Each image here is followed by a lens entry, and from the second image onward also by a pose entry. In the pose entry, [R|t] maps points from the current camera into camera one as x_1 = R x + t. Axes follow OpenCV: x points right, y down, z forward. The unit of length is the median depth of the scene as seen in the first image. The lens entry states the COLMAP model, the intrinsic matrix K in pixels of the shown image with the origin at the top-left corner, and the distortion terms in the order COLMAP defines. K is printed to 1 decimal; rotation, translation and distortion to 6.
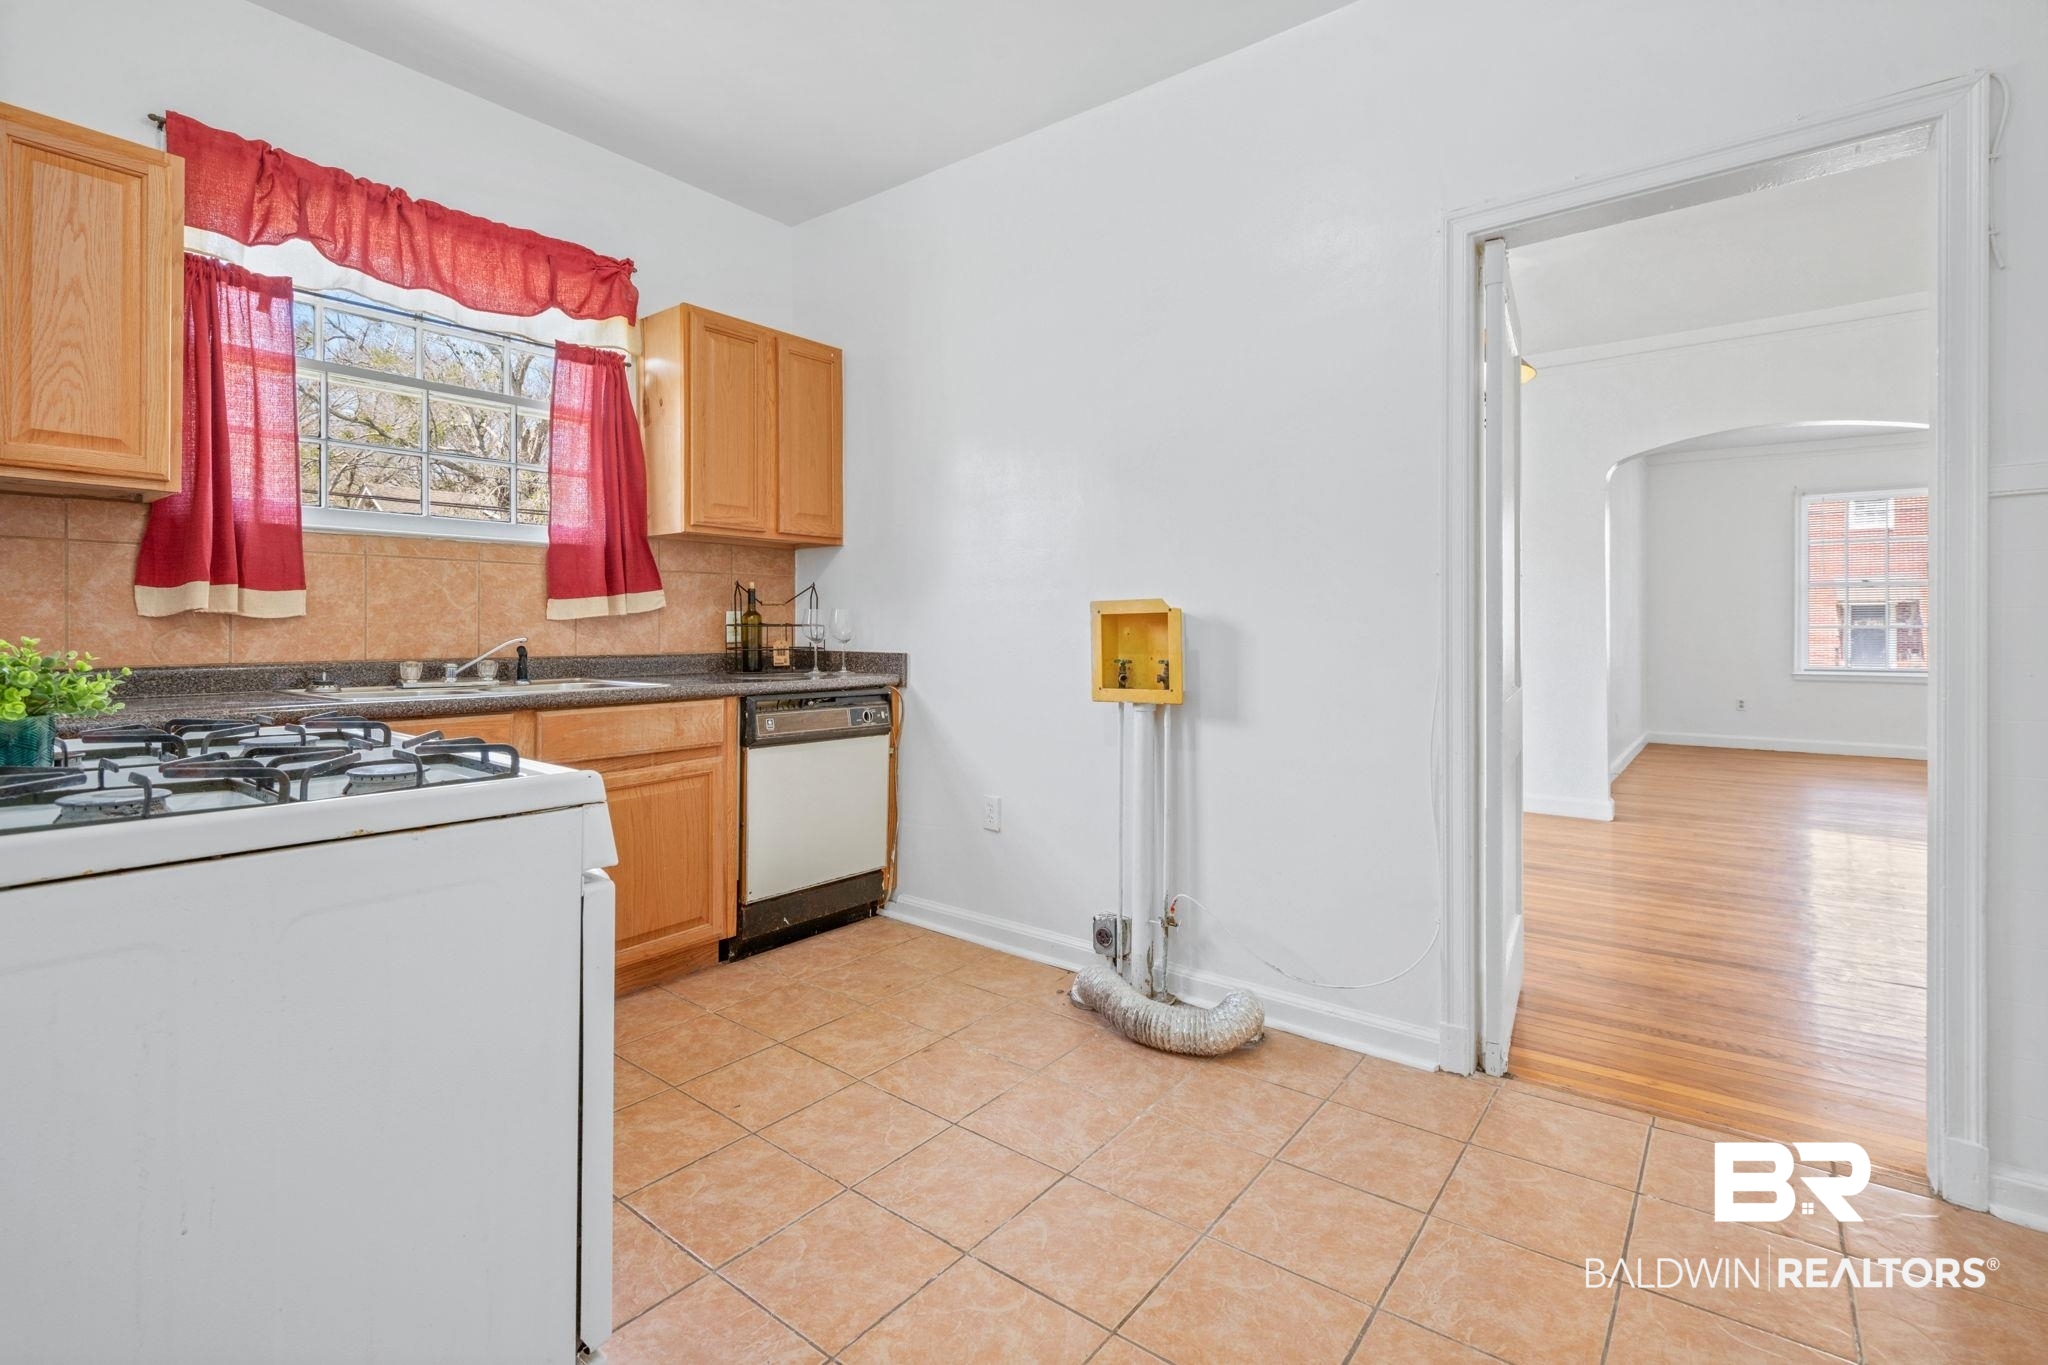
lens RADIAL K [[923.4, 0, 1028.1], [0, 923.4, 684.5], [0, 0, 1]] dist [-0.002026, -0.000849]
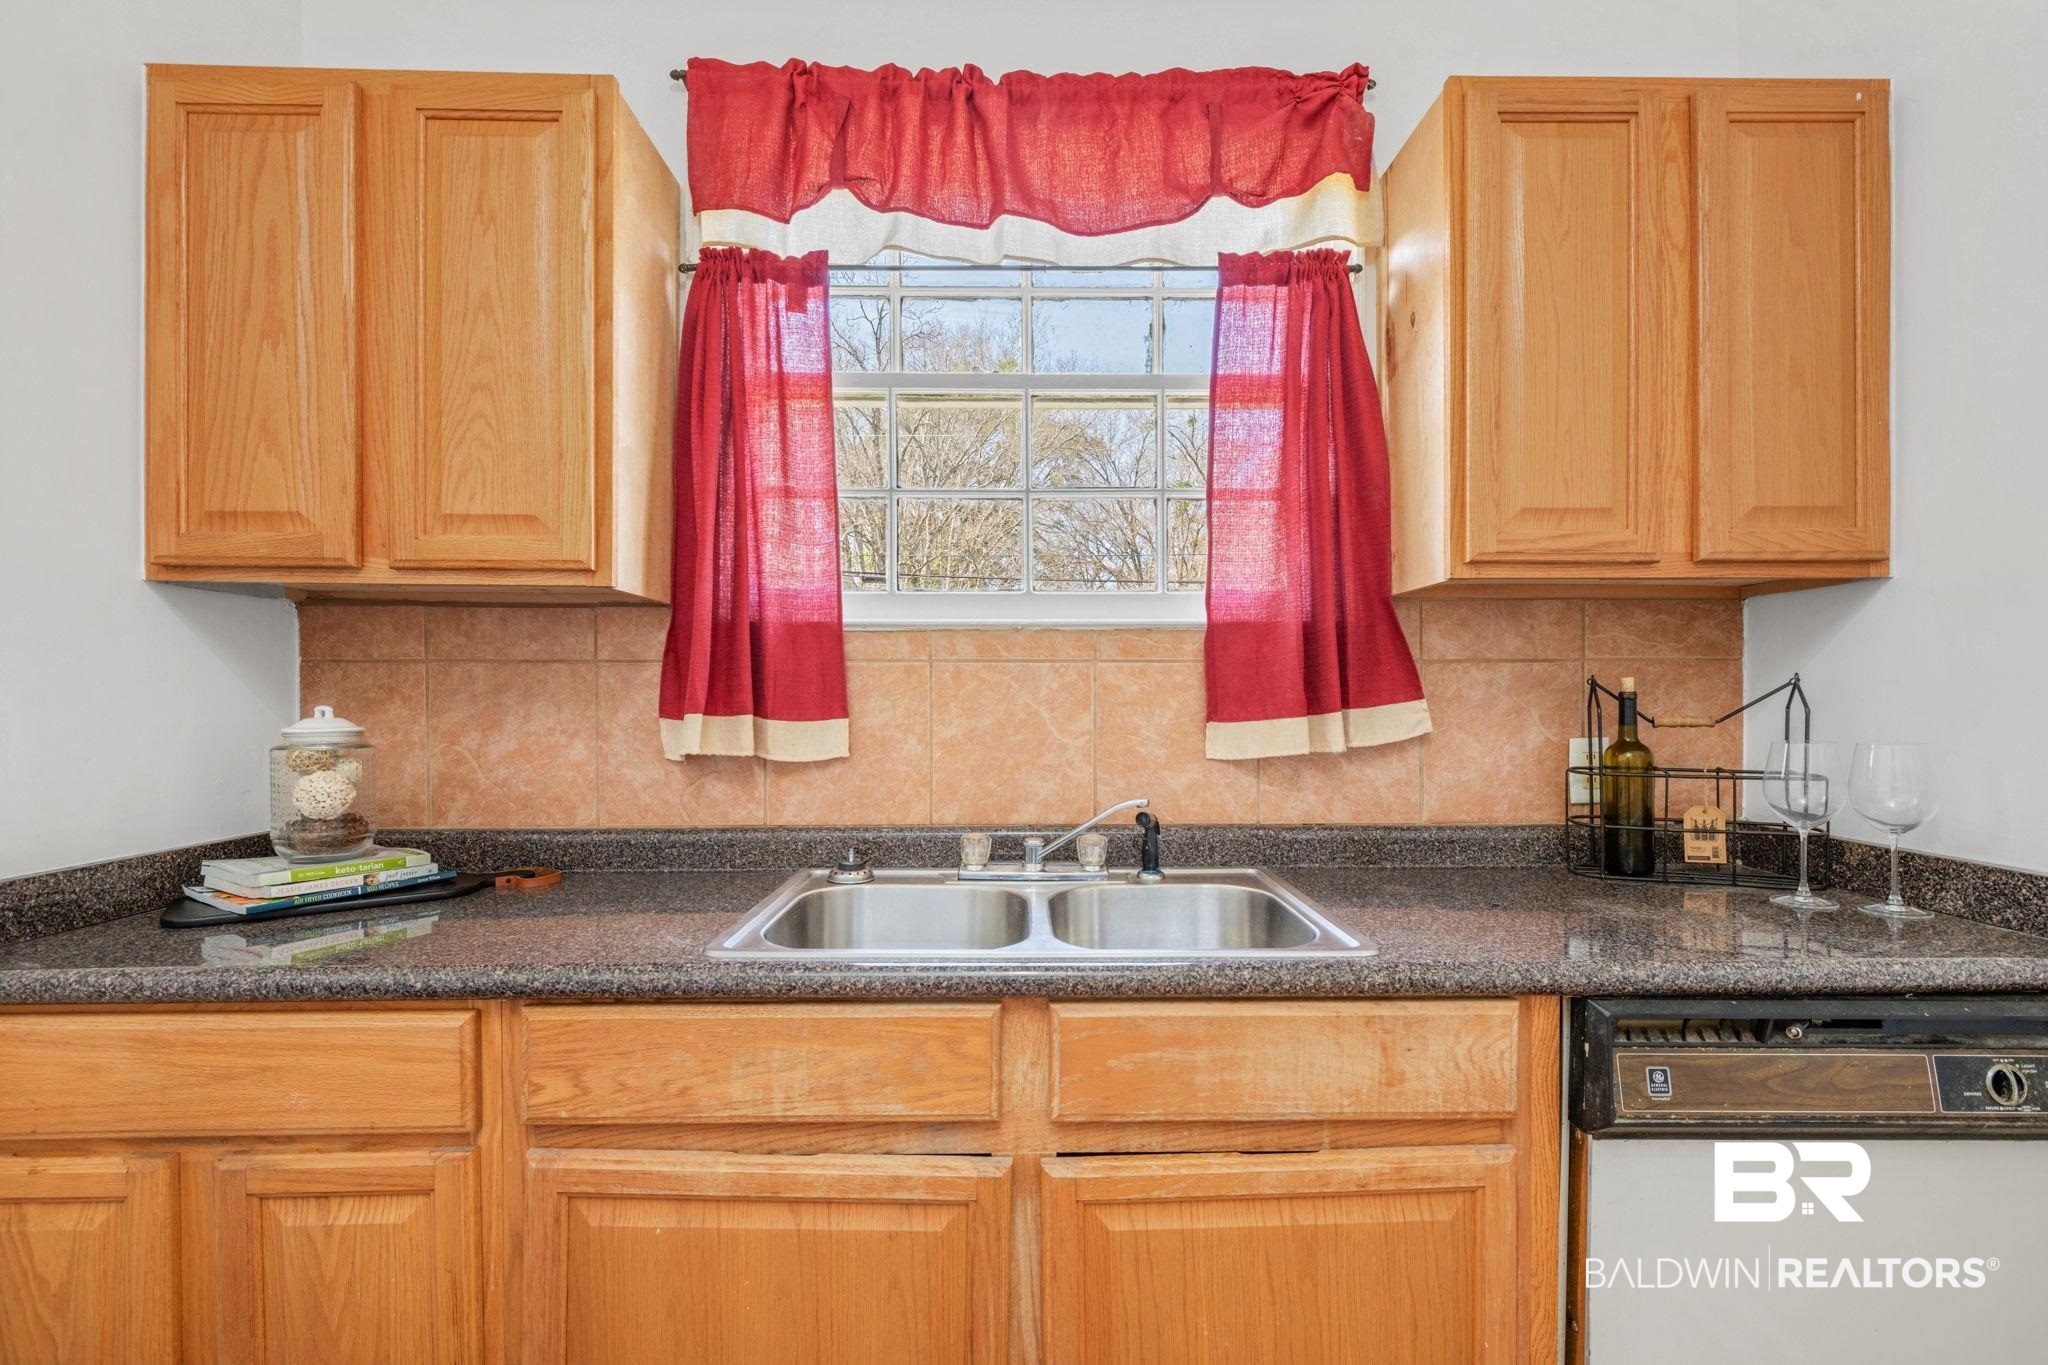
lens RADIAL K [[969.2, 0, 1024.8], [0, 969.2, 684.2], [0, 0, 1]] dist [-0.005336, -0.001417]
pose [[0.635065, -0.012893, -0.772351, -0.143548], [-0.045700, 0.997482, -0.054228, -0.081073], [0.771106, 0.069735, 0.632876, 0.559681]]
